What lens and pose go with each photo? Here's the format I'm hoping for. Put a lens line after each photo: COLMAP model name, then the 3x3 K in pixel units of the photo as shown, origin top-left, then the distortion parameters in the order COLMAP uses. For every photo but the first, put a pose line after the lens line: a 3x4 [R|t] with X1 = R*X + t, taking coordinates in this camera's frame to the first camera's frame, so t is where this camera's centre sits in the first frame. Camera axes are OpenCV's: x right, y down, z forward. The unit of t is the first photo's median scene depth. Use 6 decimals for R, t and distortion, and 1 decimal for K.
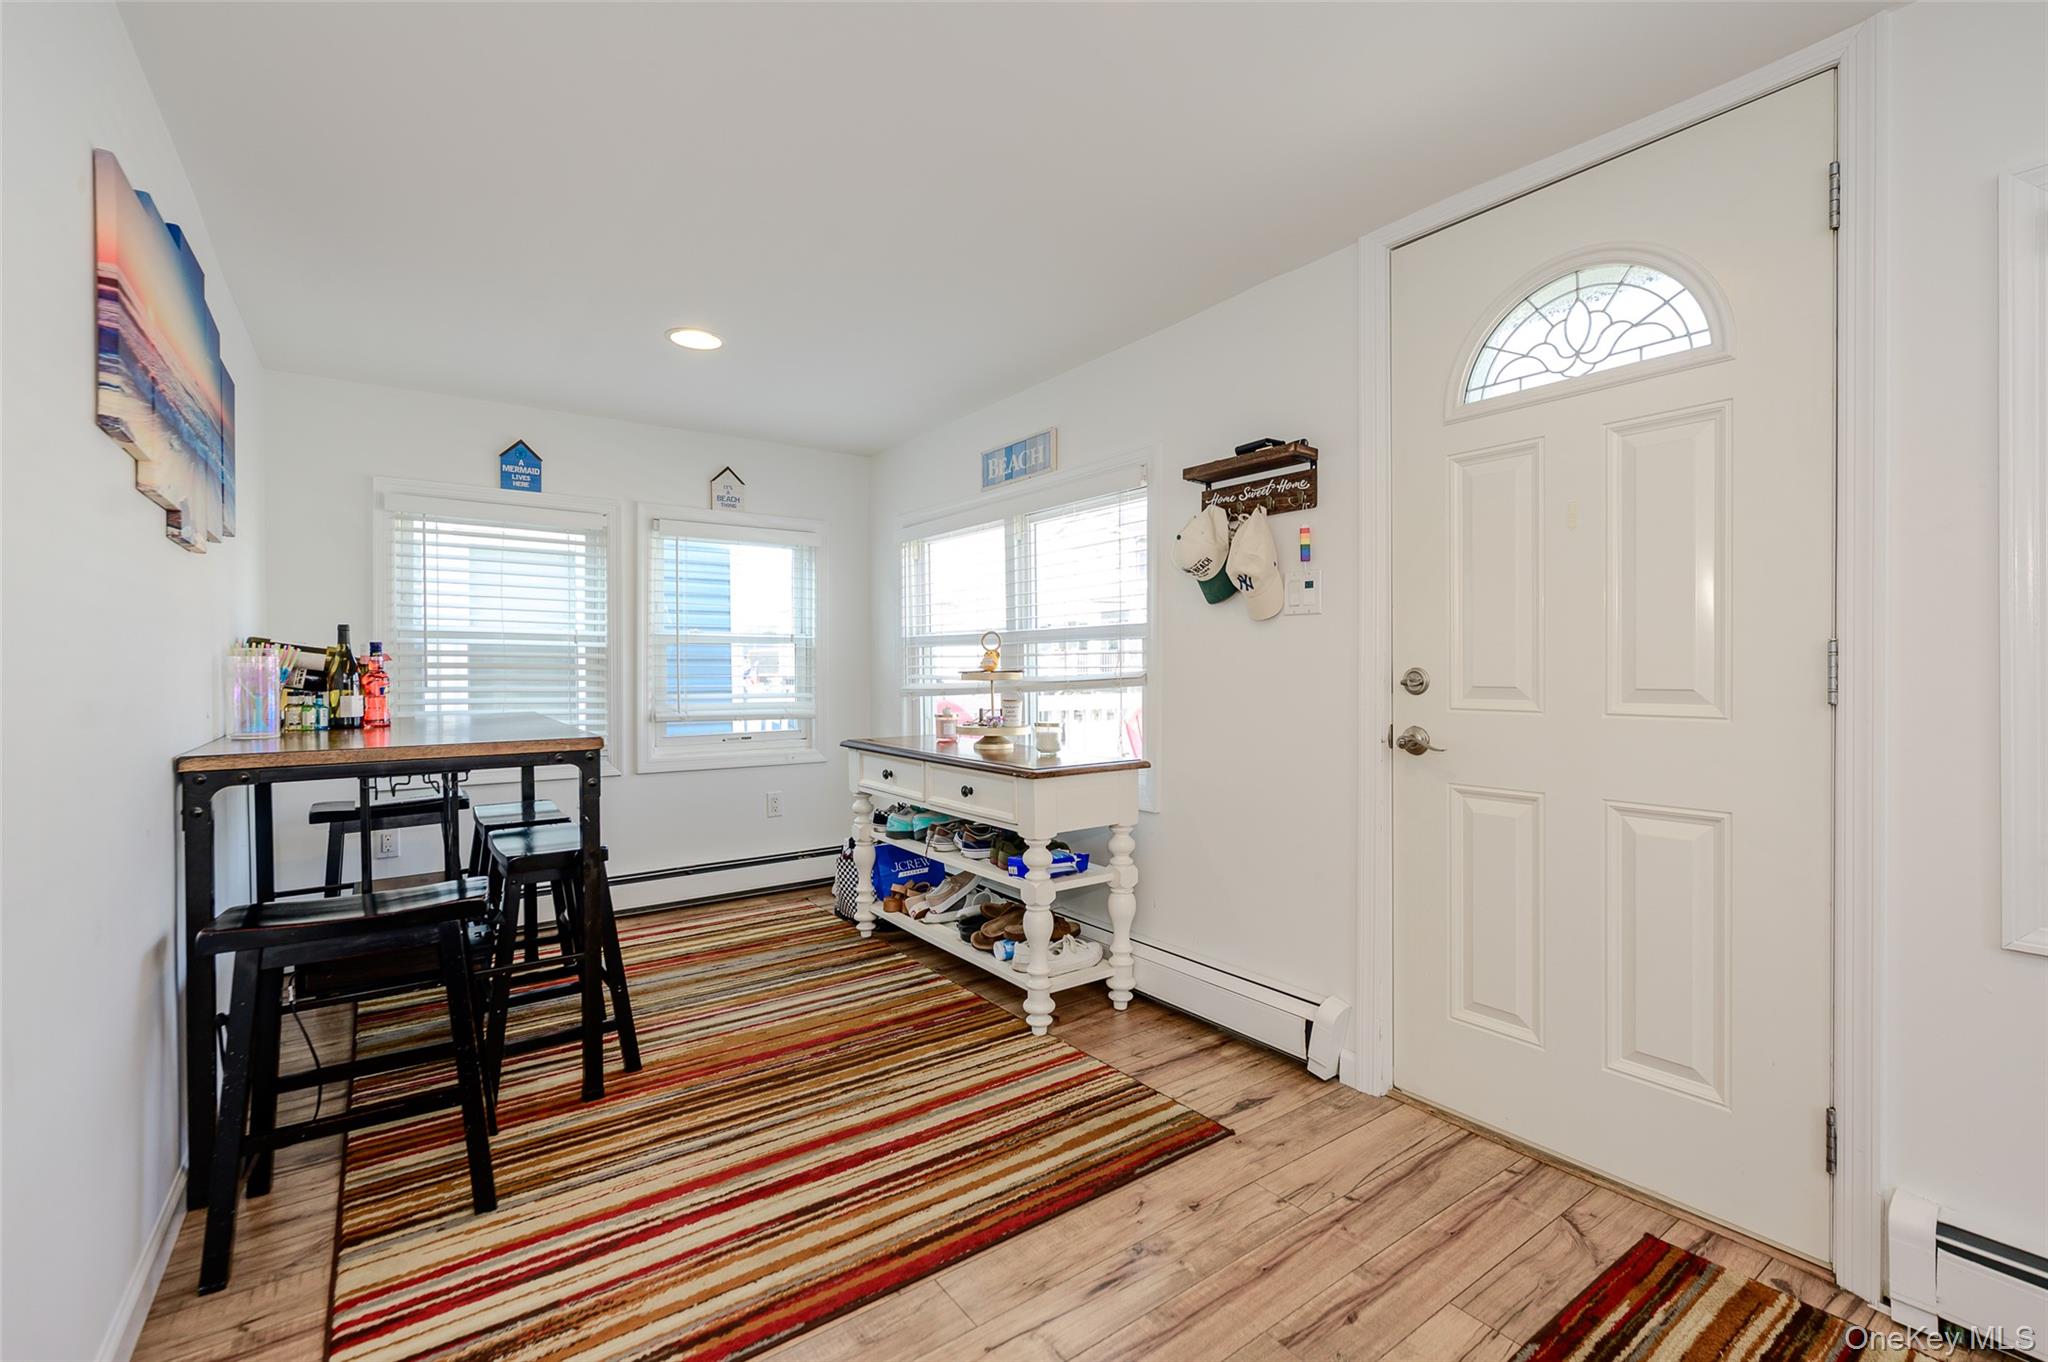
lens RADIAL K [[875.4, 0, 1024.0], [0, 875.4, 681.0], [0, 0, 1]] dist [0.000644, 0.000097]
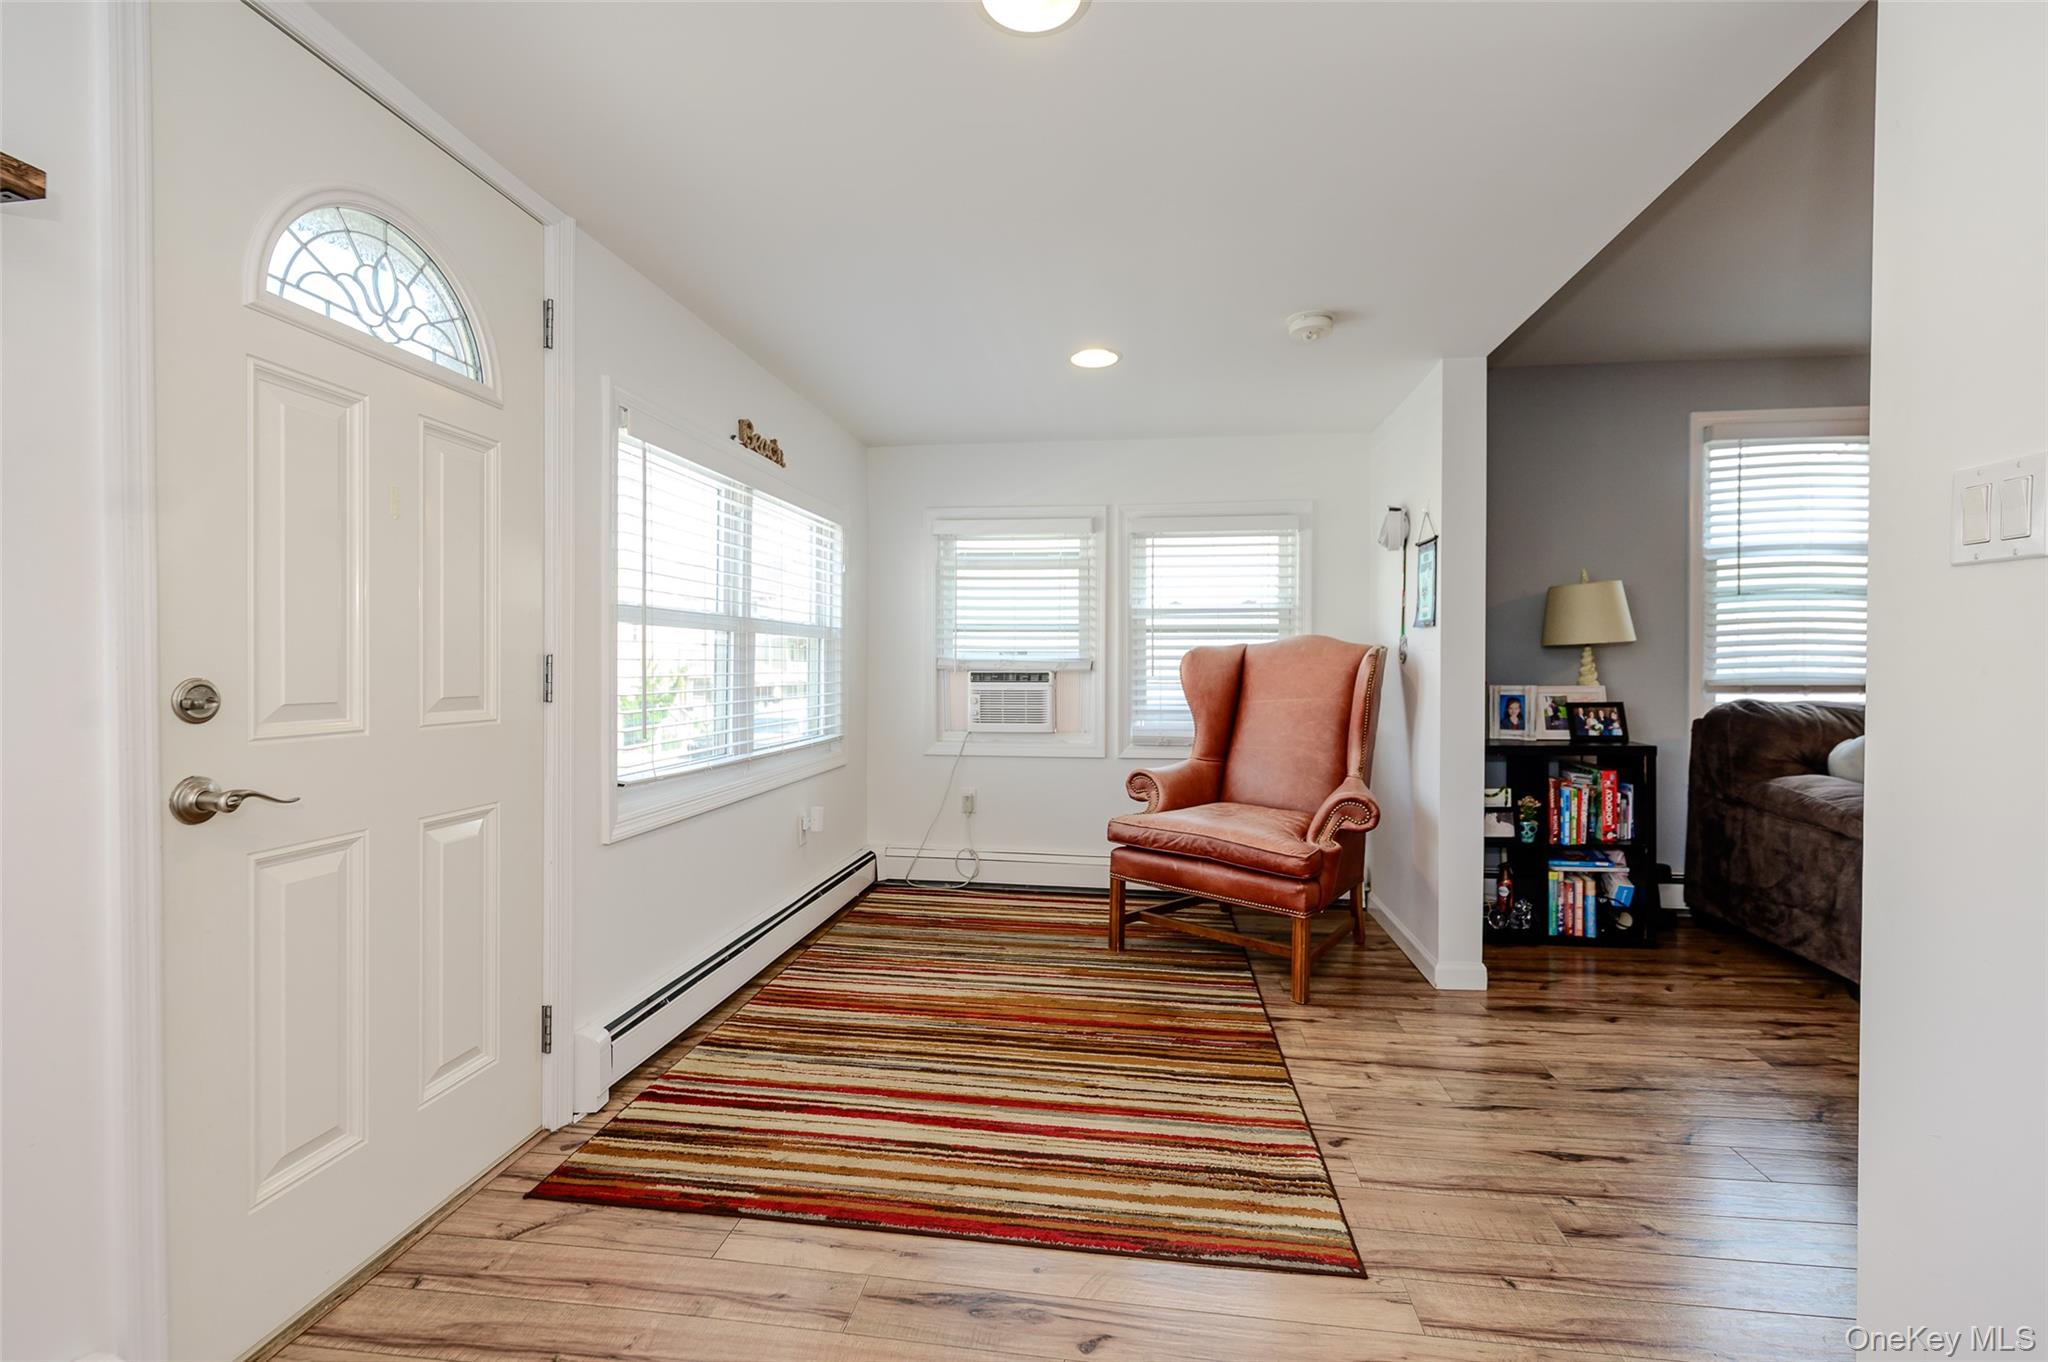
lens RADIAL K [[887.3, 0, 1024.0], [0, 887.3, 681.0], [0, 0, 1]] dist [-0.000039, -0.000049]
pose [[-0.724925, -0.009460, 0.688762, -0.438785], [0.008929, 0.999693, 0.023129, -0.025779], [-0.688769, 0.022917, -0.724618, 1.208996]]
